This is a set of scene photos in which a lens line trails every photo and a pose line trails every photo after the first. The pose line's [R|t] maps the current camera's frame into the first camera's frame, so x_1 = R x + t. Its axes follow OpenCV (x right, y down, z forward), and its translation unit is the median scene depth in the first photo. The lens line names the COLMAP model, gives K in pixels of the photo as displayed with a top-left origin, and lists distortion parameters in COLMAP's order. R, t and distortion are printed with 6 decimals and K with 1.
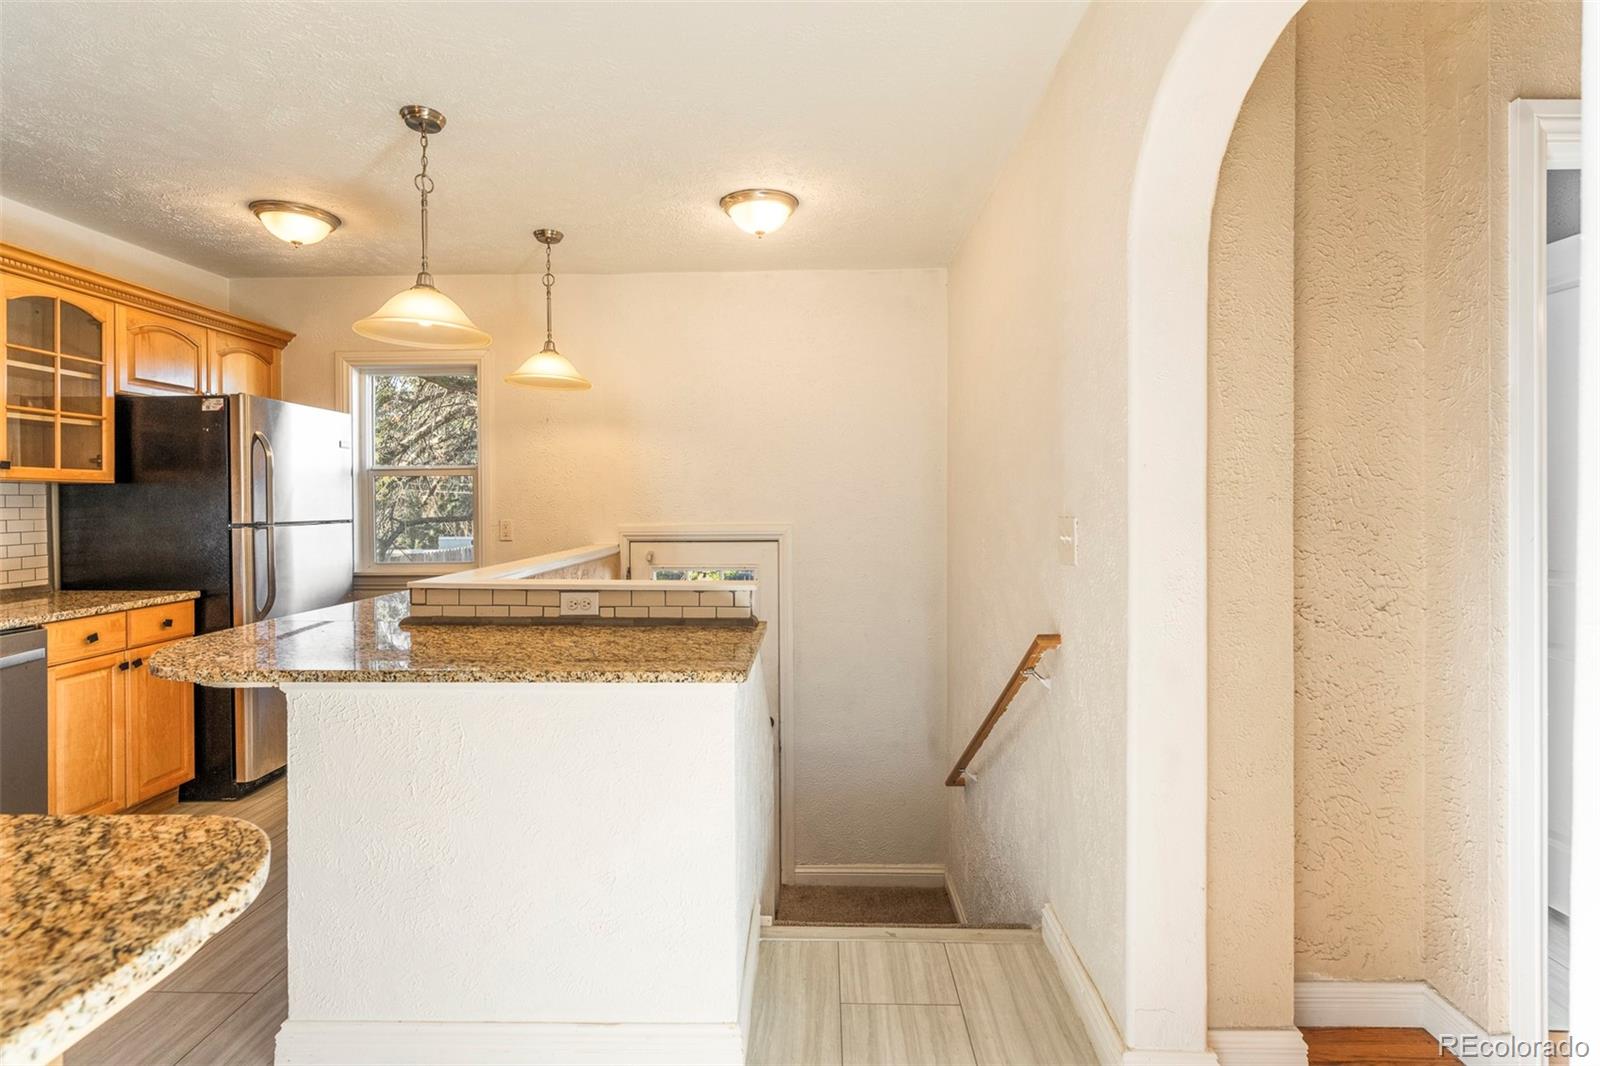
lens RADIAL K [[743.6, 0, 804.5], [0, 743.6, 501.4], [0, 0, 1]] dist [-0.002611, 0.000810]
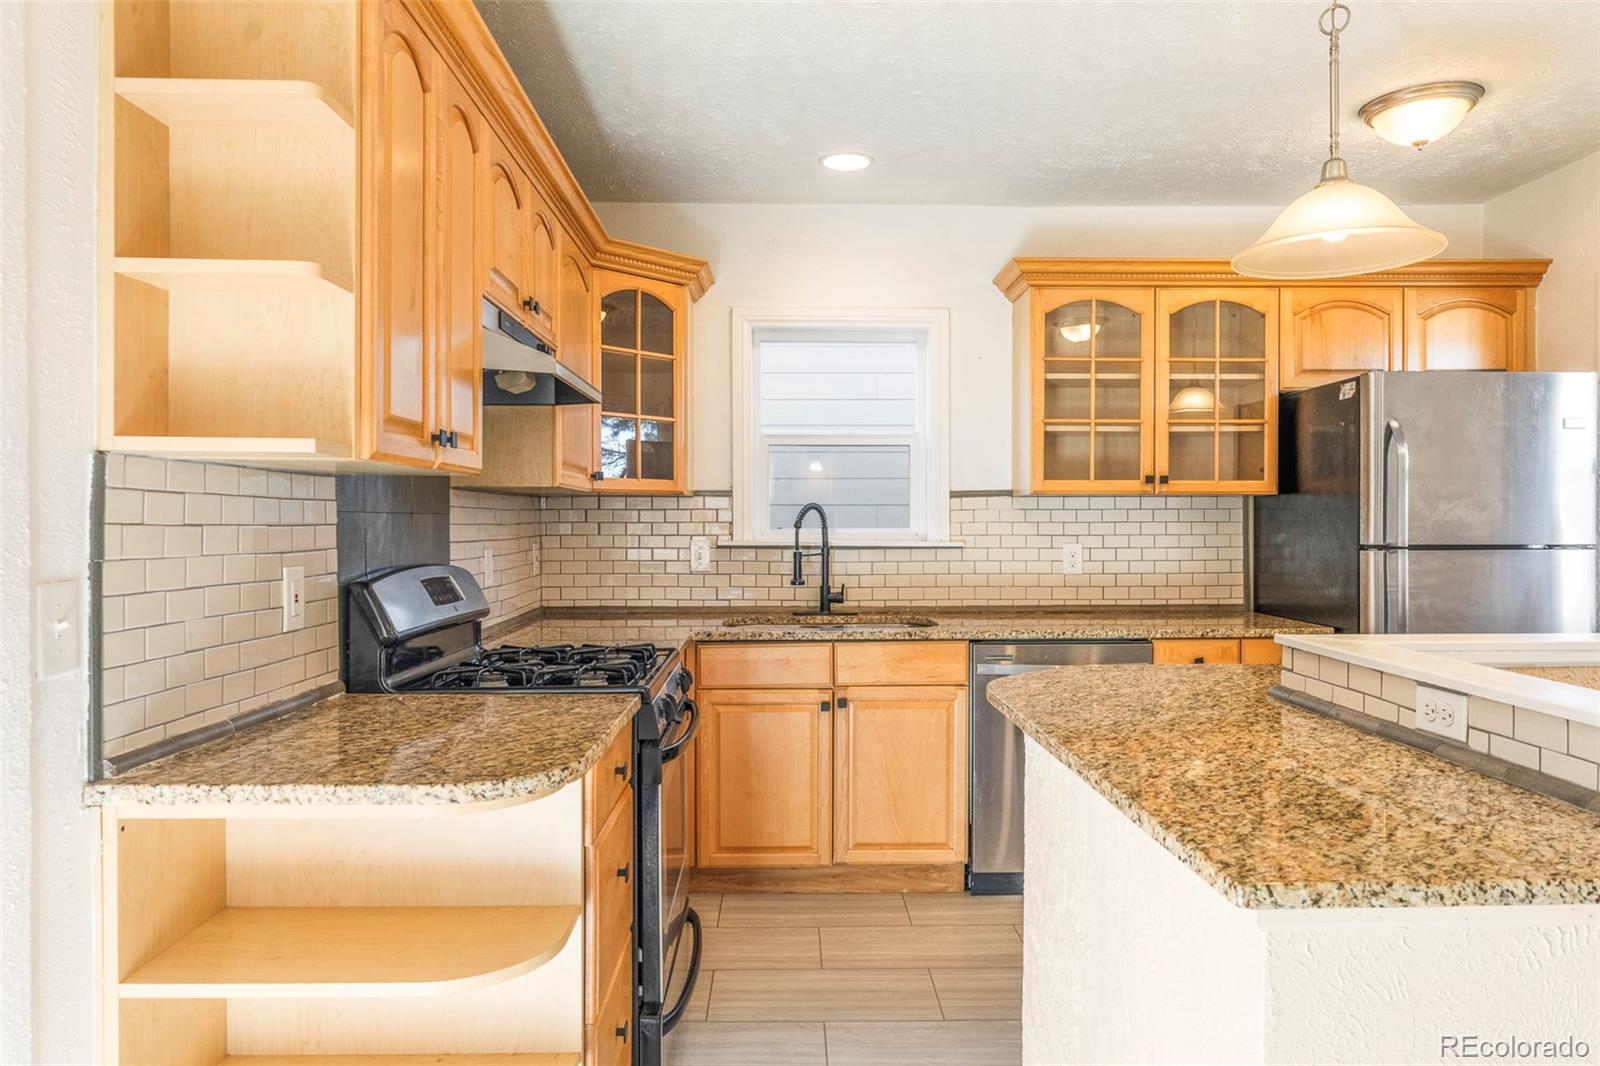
lens RADIAL K [[1073.7, 0, 797.3], [0, 1073.7, 528.8], [0, 0, 1]] dist [0.007619, 0.001143]
pose [[0.028265, 0.011716, -0.999532, 0.322720], [-0.000275, 0.999931, 0.011713, 0.001204], [0.999600, -0.000056, 0.028266, 0.400622]]
